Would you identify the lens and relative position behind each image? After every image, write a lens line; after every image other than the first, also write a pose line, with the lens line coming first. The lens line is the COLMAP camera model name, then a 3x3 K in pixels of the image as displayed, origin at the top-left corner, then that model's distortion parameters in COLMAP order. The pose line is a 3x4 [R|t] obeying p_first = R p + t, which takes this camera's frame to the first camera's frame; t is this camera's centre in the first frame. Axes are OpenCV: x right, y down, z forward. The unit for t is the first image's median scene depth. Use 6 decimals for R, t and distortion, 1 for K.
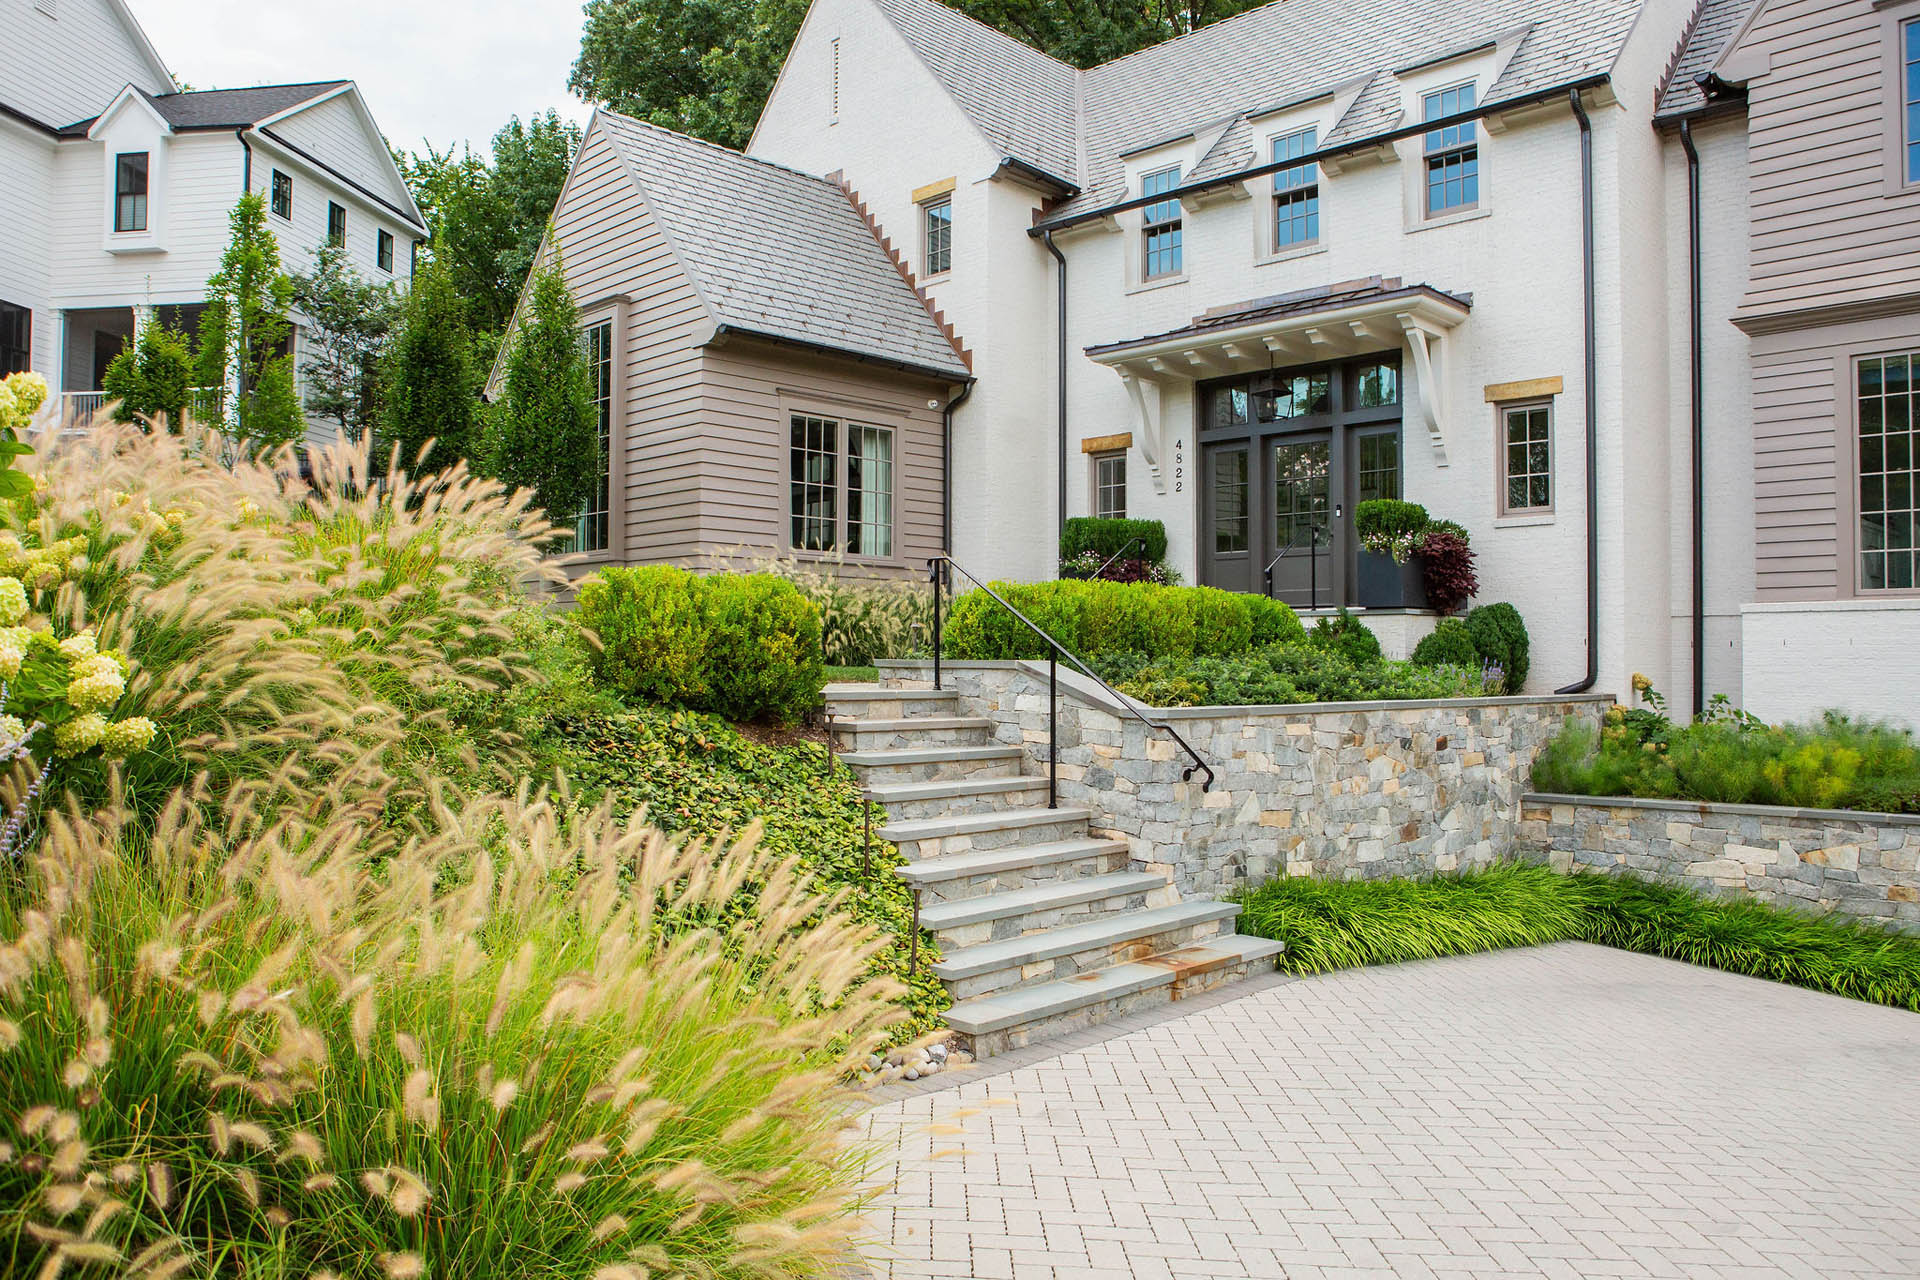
lens RADIAL K [[1399.9, 0, 970.0], [0, 1399.9, 645.0], [0, 0, 1]] dist [-0.114277, 0.091457]
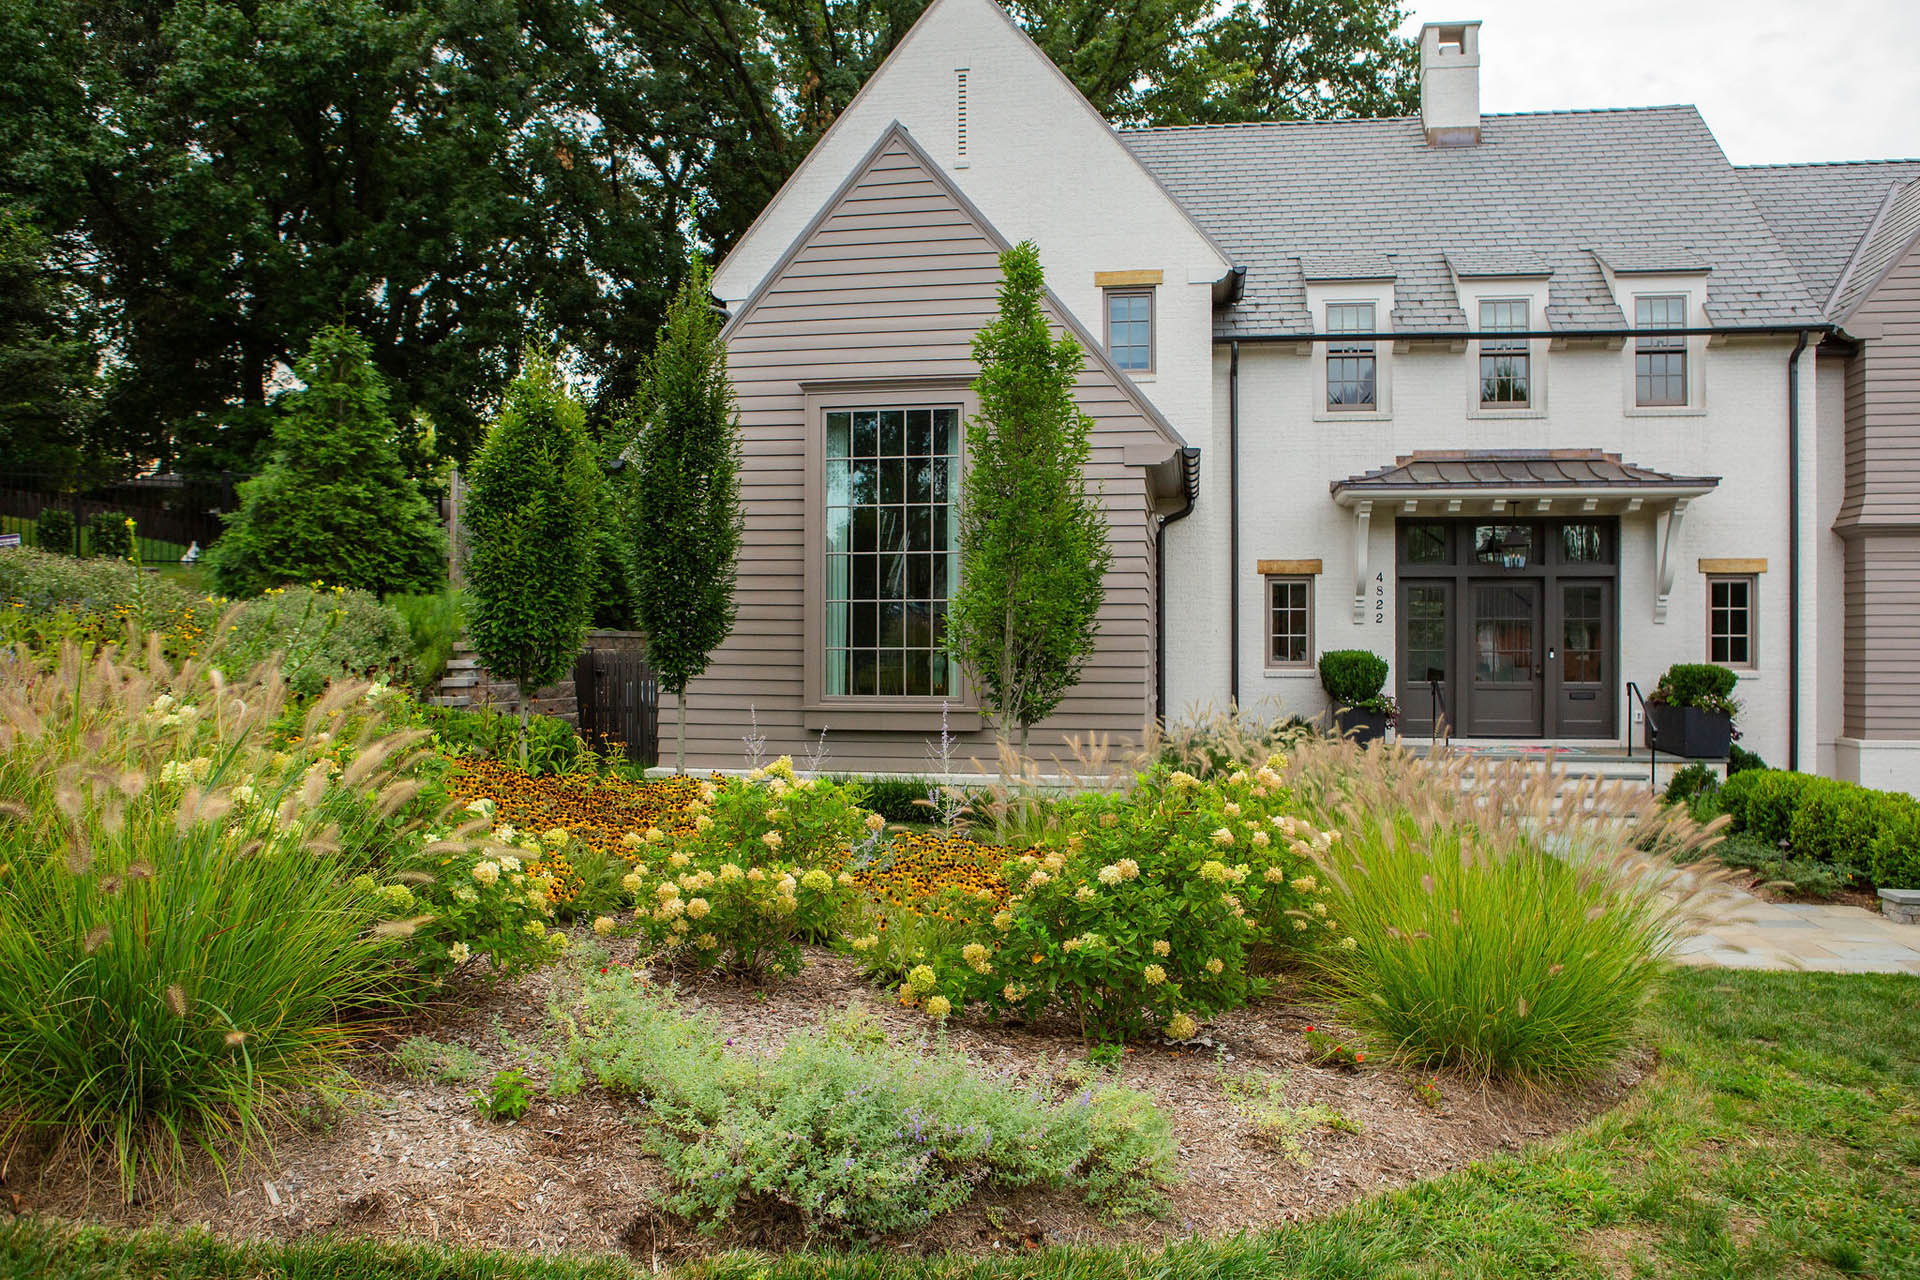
lens RADIAL K [[1399.9, 0, 970.0], [0, 1399.9, 645.0], [0, 0, 1]] dist [-0.114277, 0.091457]
pose [[0.820073, -0.002783, 0.572252, -0.788981], [-0.006053, 0.999890, 0.013536, -0.120603], [-0.572227, -0.014564, 0.819966, 0.373750]]
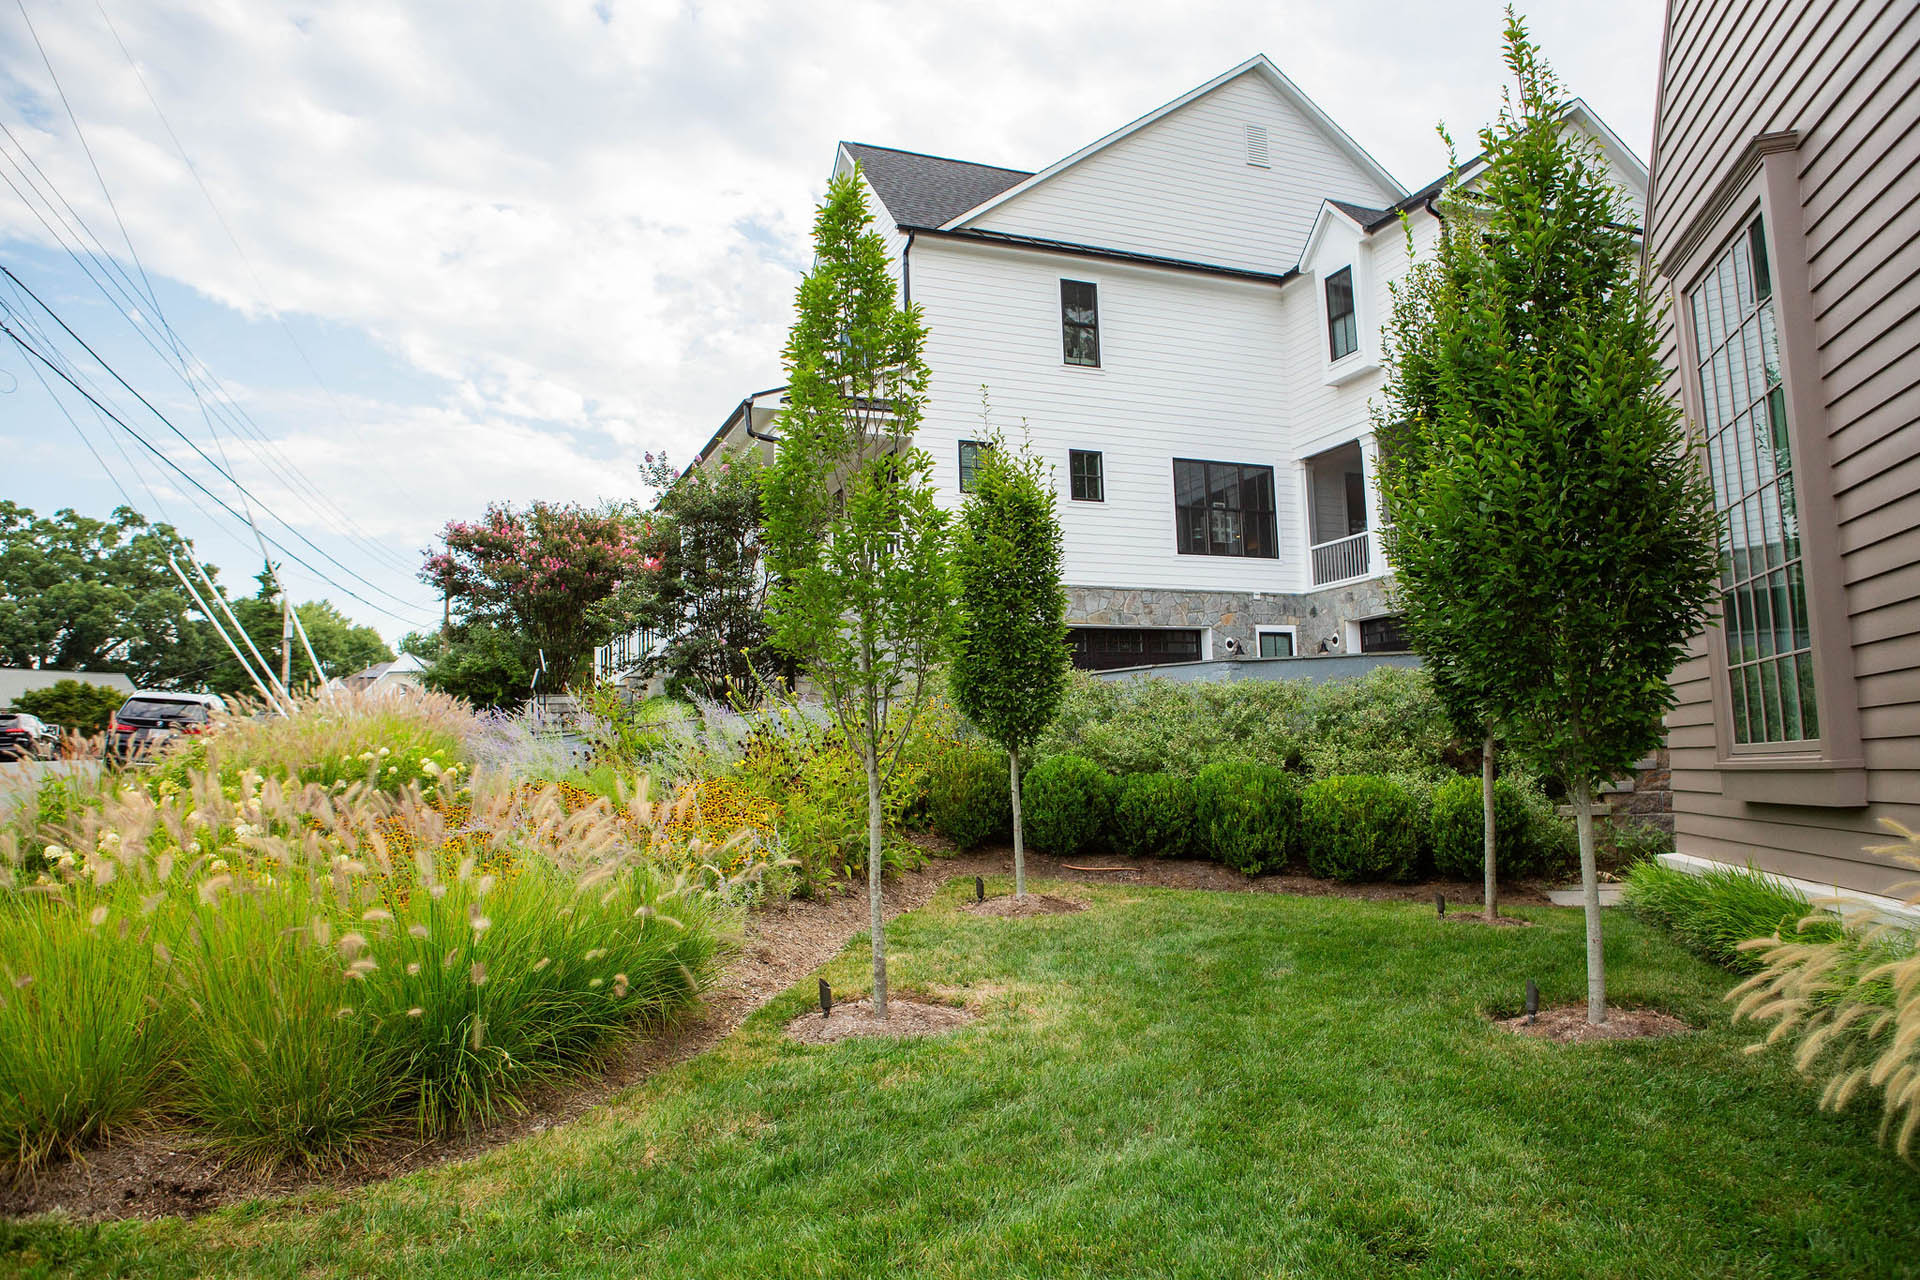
lens RADIAL K [[1313.3, 0, 966.6], [0, 1313.3, 642.2], [0, 0, 1]] dist [-0.106706, 0.077703]
pose [[0.508916, -0.111755, -0.853531, -0.070718], [0.046494, 0.993658, -0.102380, -0.078198], [0.859560, 0.012419, 0.510884, 0.649601]]
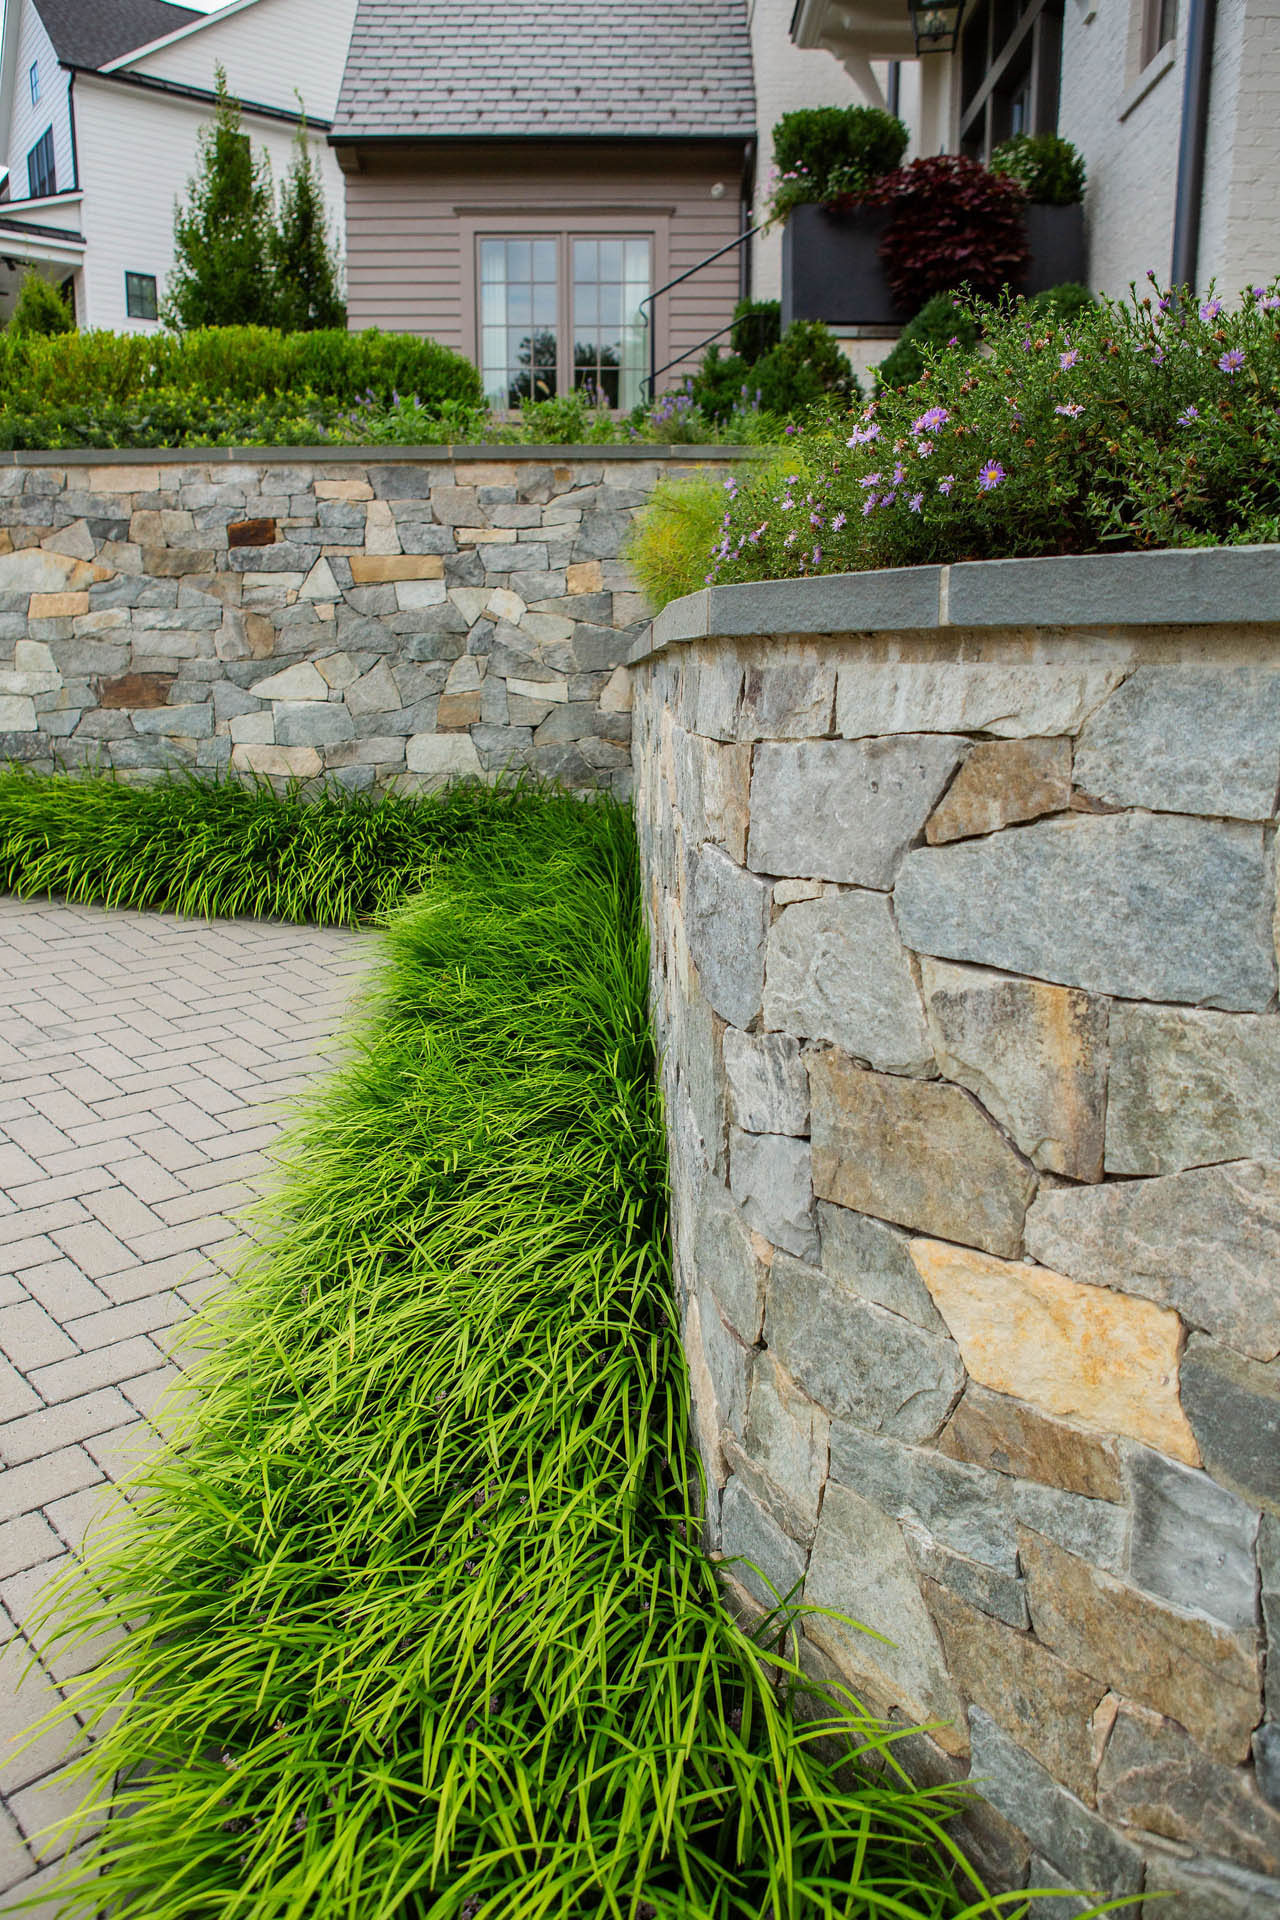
lens RADIAL K [[1313.3, 0, 640.0], [0, 1313.3, 960.0], [0, 0, 1]] dist [-0.106706, 0.077703]
pose [[0.706100, 0.153456, -0.691285, 0.571660], [0.012929, 0.973279, 0.229261, 0.083923], [0.707994, -0.170819, 0.685248, 0.519897]]
